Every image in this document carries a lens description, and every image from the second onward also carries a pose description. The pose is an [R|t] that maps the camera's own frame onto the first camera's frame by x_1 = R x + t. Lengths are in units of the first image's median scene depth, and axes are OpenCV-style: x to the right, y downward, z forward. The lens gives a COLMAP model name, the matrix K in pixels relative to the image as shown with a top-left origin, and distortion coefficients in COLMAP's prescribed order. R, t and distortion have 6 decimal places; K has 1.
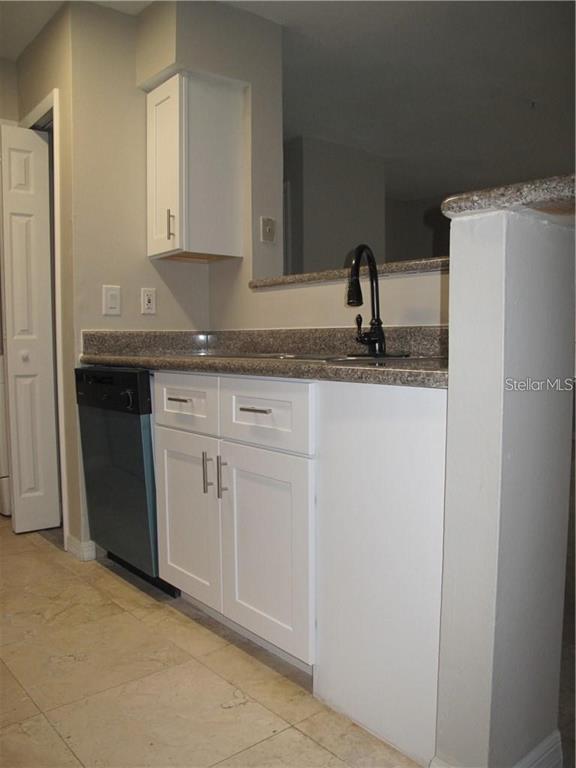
lens RADIAL K [[640.3, 0, 291.4], [0, 640.3, 408.1], [0, 0, 1]] dist [-0.128926, 0.077452]
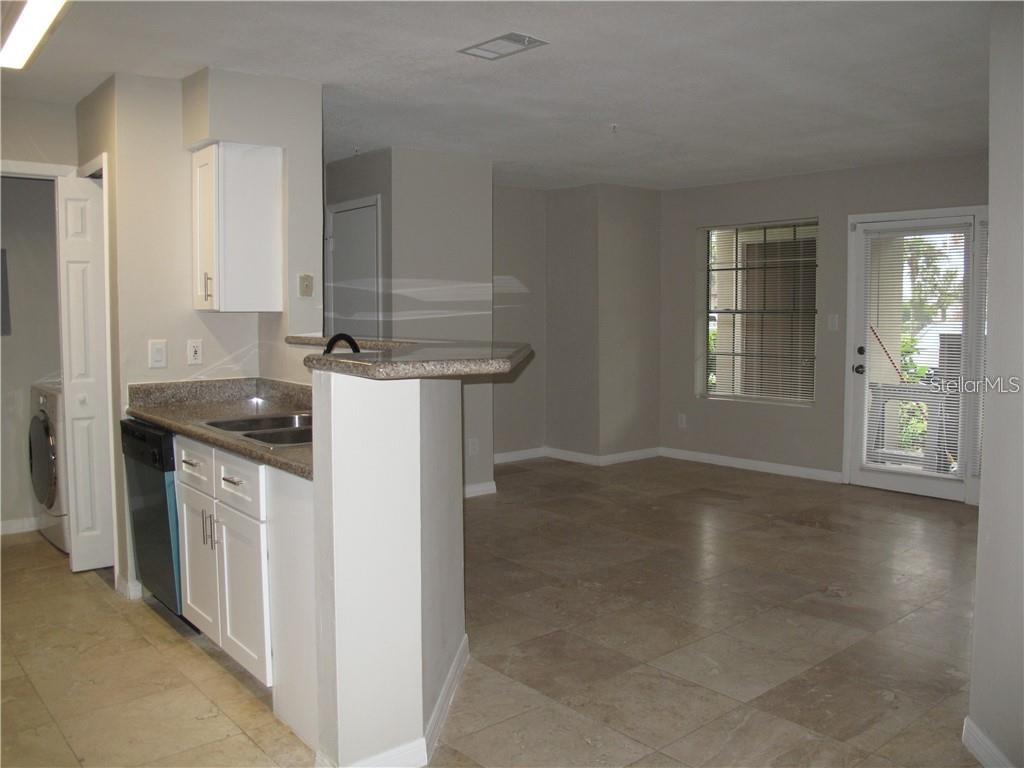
lens RADIAL K [[853.7, 0, 514.3], [0, 853.7, 378.3], [0, 0, 1]] dist [-0.128926, 0.077452]
pose [[0.999970, 0.003538, 0.006858, 0.317931], [-0.003416, 0.999836, -0.017809, -0.111504], [-0.006919, 0.017785, 0.999818, -0.422481]]
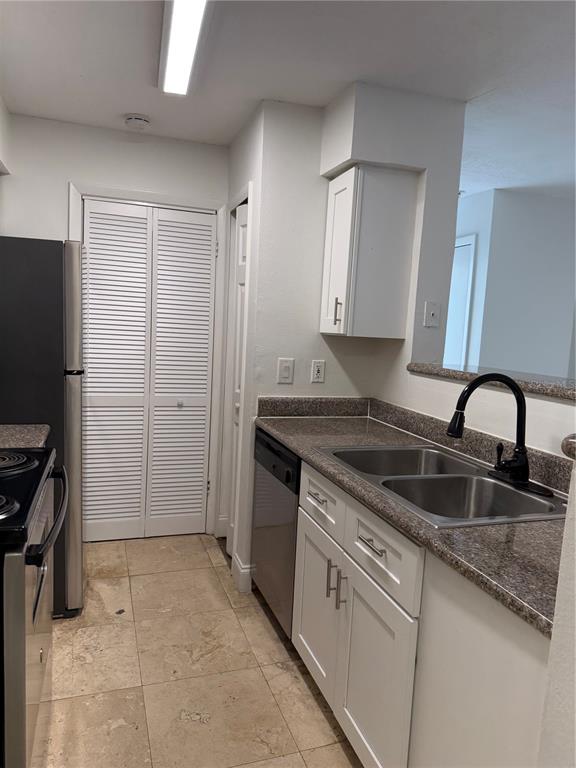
lens RADIAL K [[532.0, 0, 281.4], [0, 532.0, 387.6], [0, 0, 1]] dist [0.036054, -0.031982]
pose [[0.929154, 0.092436, -0.357951, 0.063079], [-0.083980, 0.995699, 0.039133, -0.185584], [0.360029, -0.006300, 0.932920, 0.093946]]
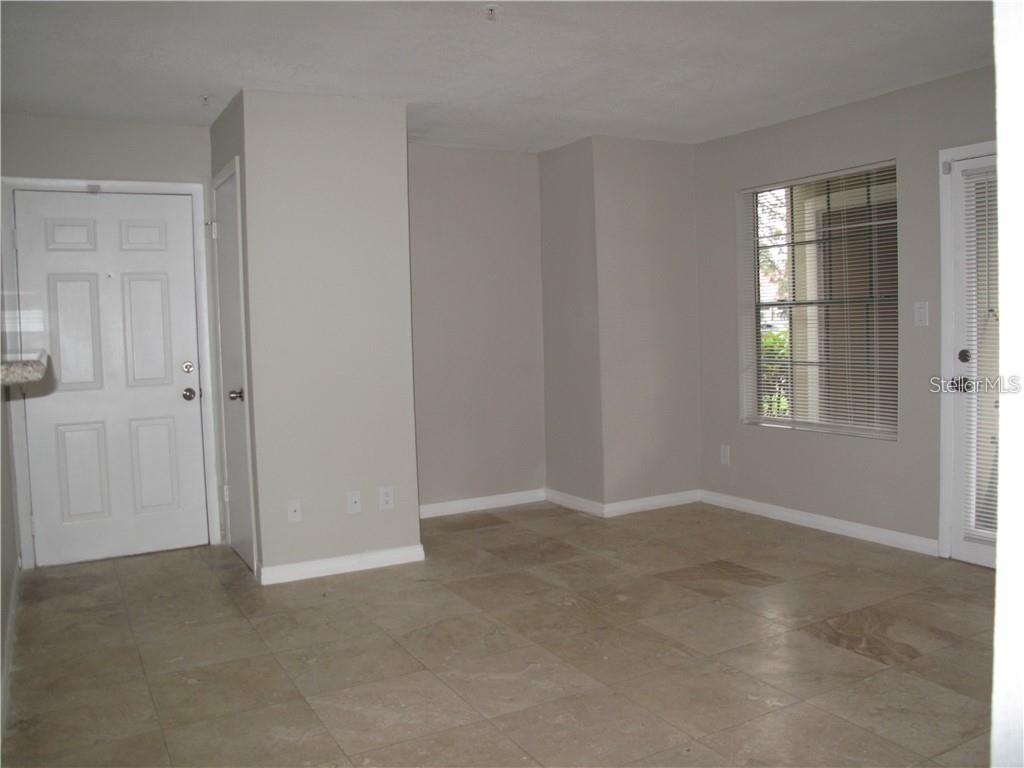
lens RADIAL K [[853.7, 0, 543.4], [0, 853.7, 370.2], [0, 0, 1]] dist [-0.128926, 0.077452]
pose [[0.987891, -0.004552, -0.155080, 0.768424], [-0.001358, 0.999277, -0.037983, -0.148393], [0.155141, 0.037734, 0.987171, 0.278693]]
